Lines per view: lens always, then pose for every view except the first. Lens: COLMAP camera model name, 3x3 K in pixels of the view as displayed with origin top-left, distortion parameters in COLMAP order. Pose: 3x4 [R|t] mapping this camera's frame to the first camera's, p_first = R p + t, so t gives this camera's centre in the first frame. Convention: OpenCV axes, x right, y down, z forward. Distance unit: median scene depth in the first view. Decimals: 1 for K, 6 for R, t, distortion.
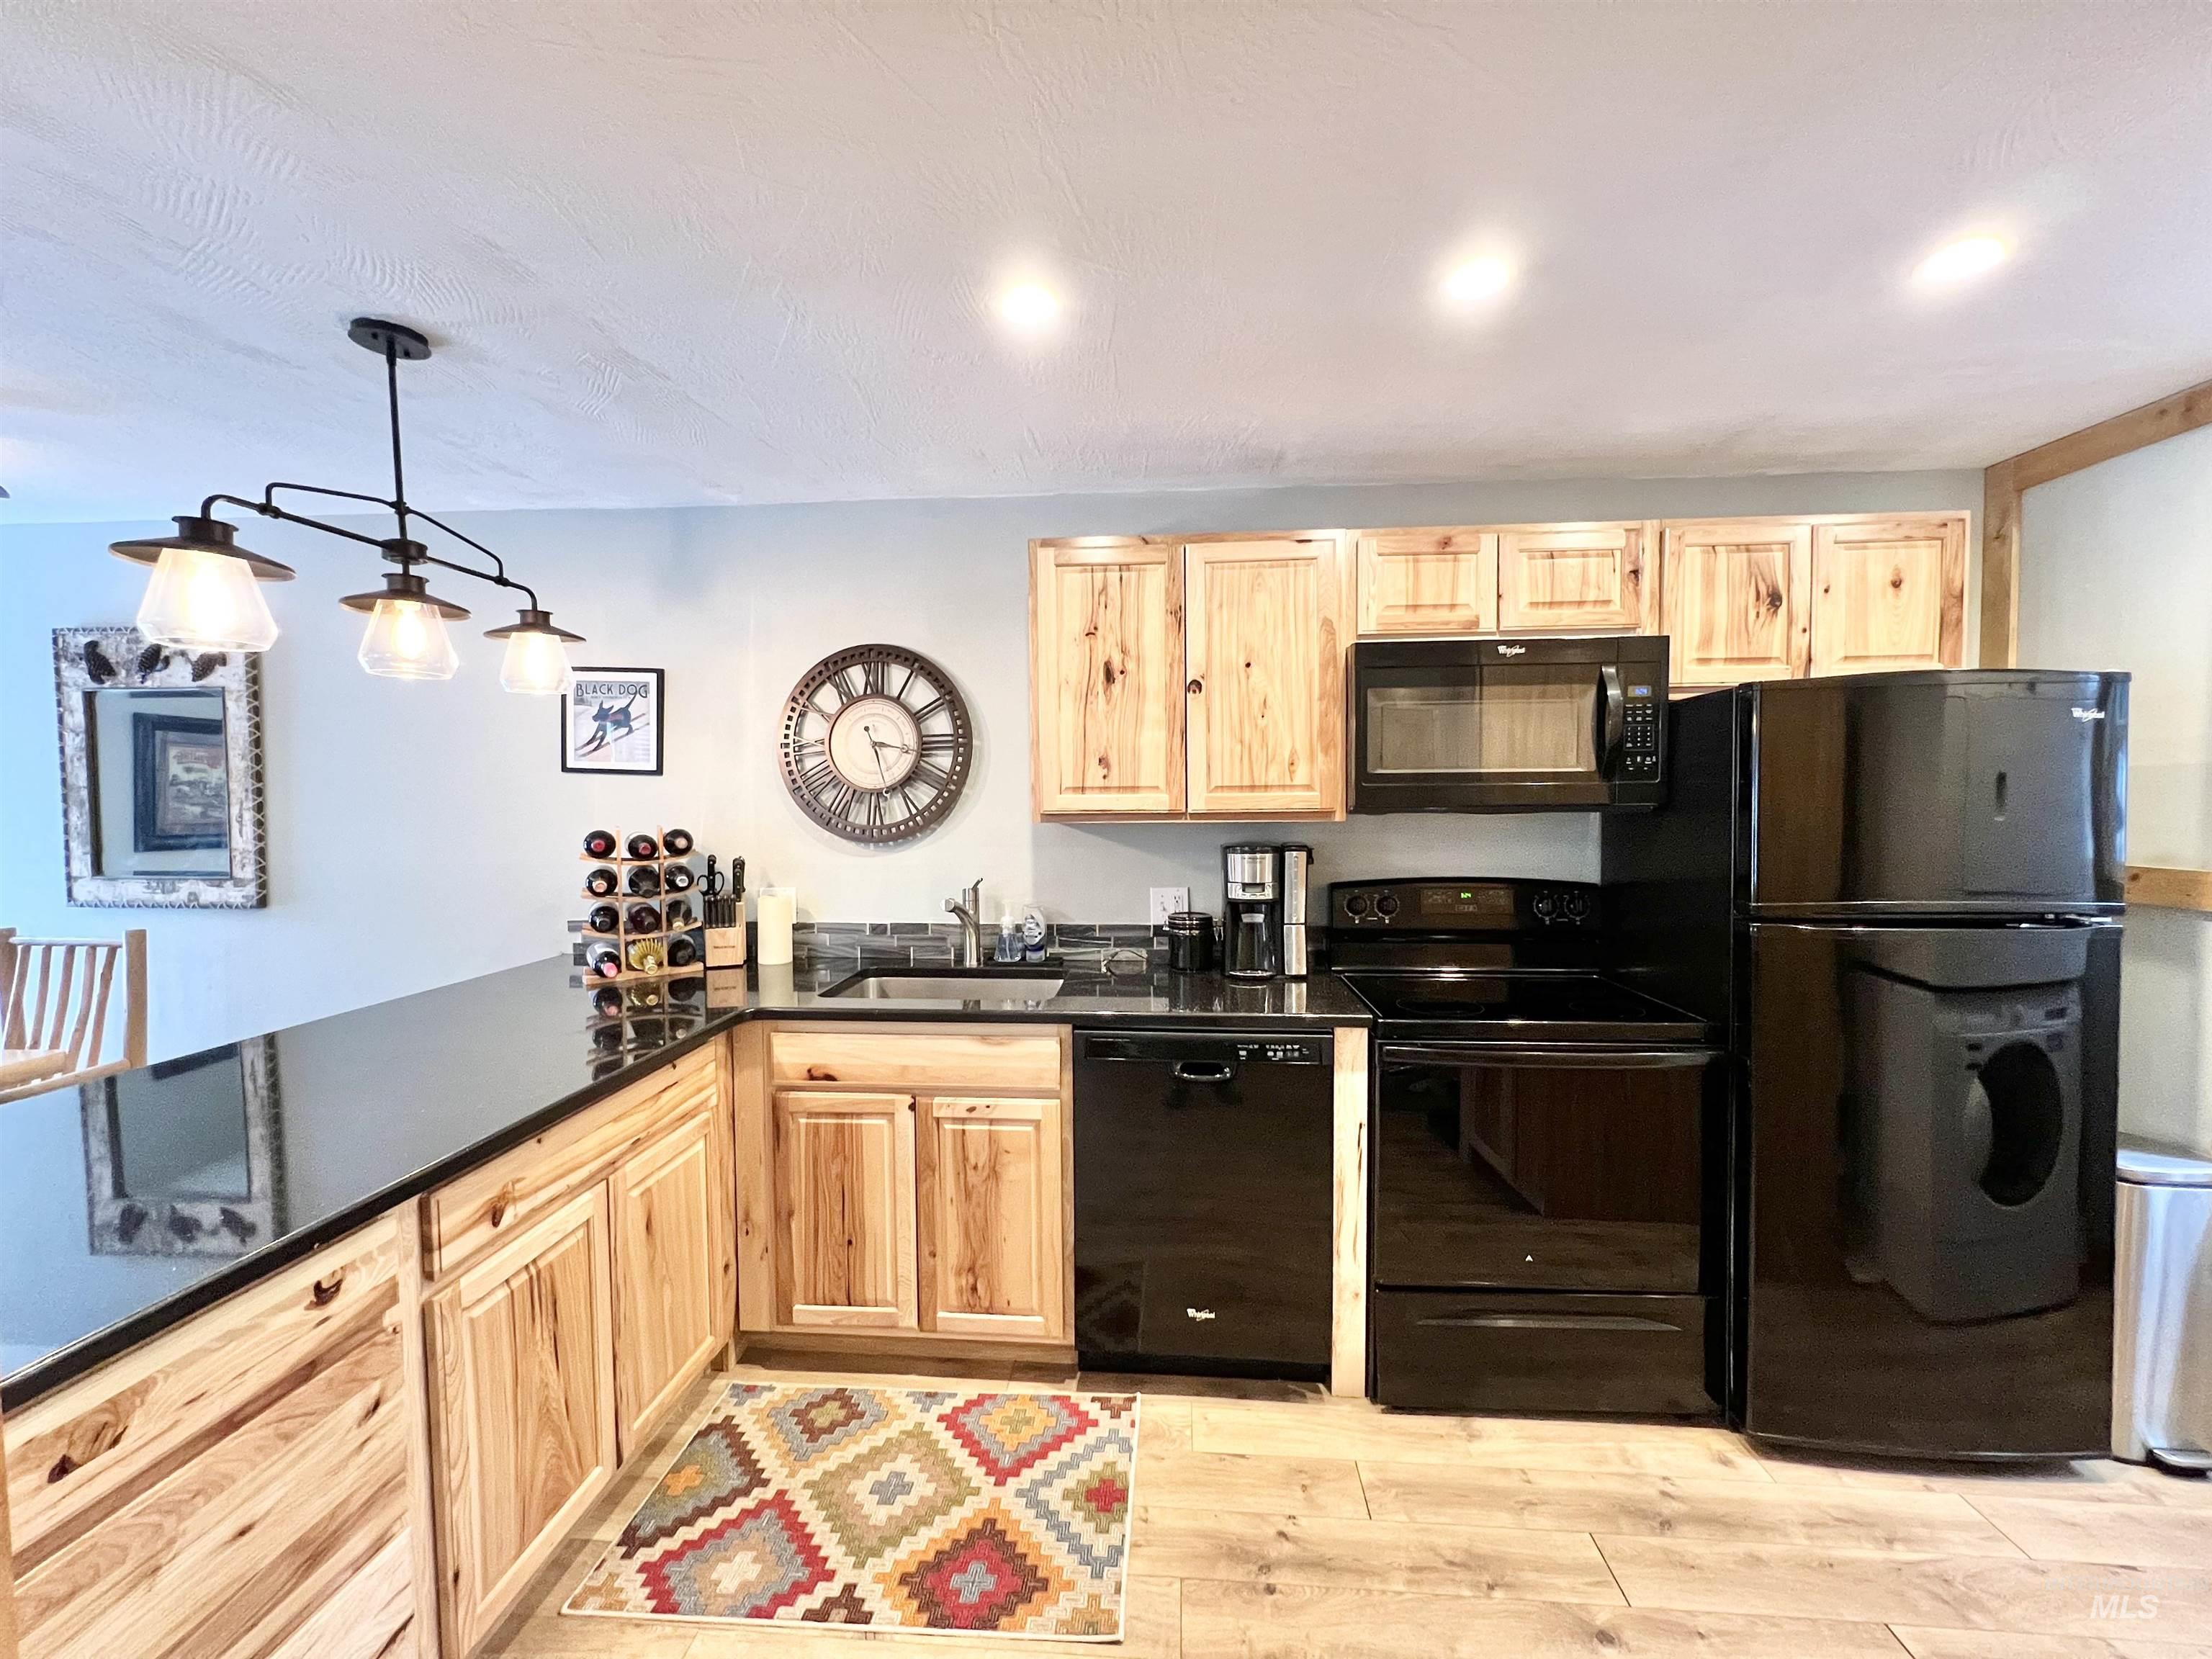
lens RADIAL K [[885.1, 0, 1108.7], [0, 885.1, 824.1], [0, 0, 1]] dist [0.000237, -0.000232]
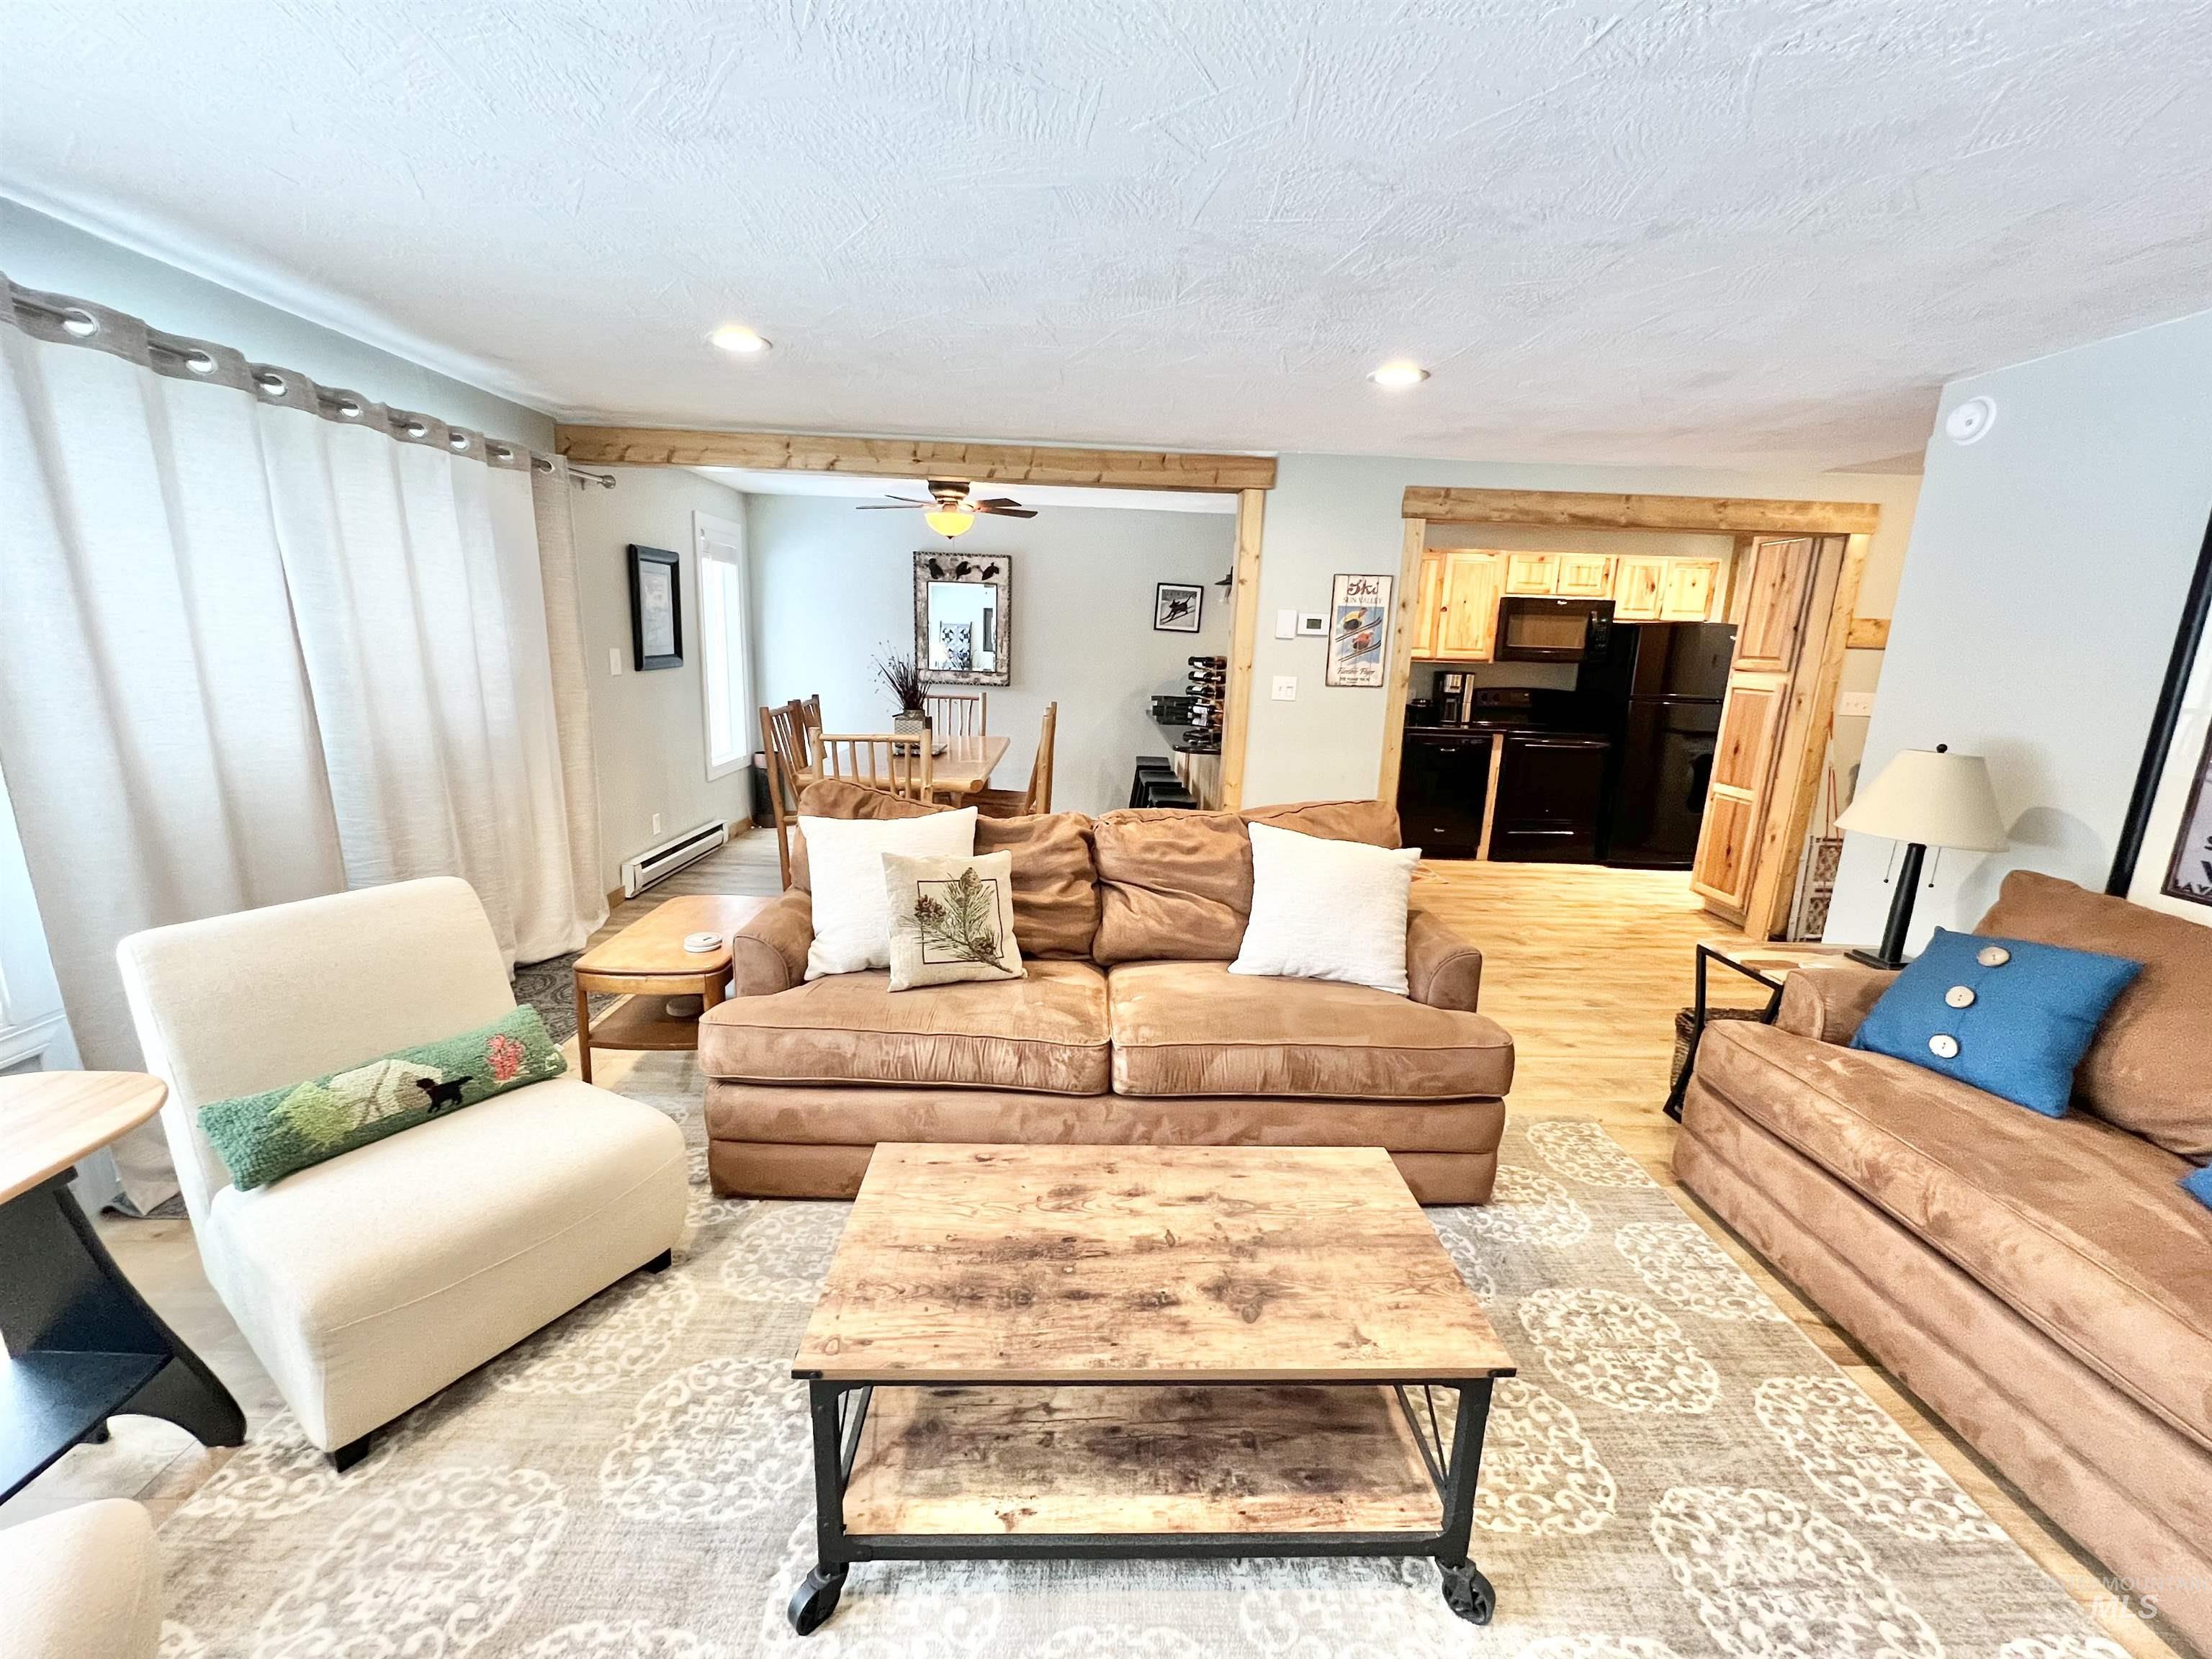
lens RADIAL K [[885.1, 0, 1109.0], [0, 885.1, 832.1], [0, 0, 1]] dist [0.000237, -0.000232]
pose [[0.993737, 0.015504, 0.110665, -1.015106], [-0.035789, 0.982321, 0.183752, 0.040202], [-0.105860, -0.186561, 0.976723, -1.372929]]
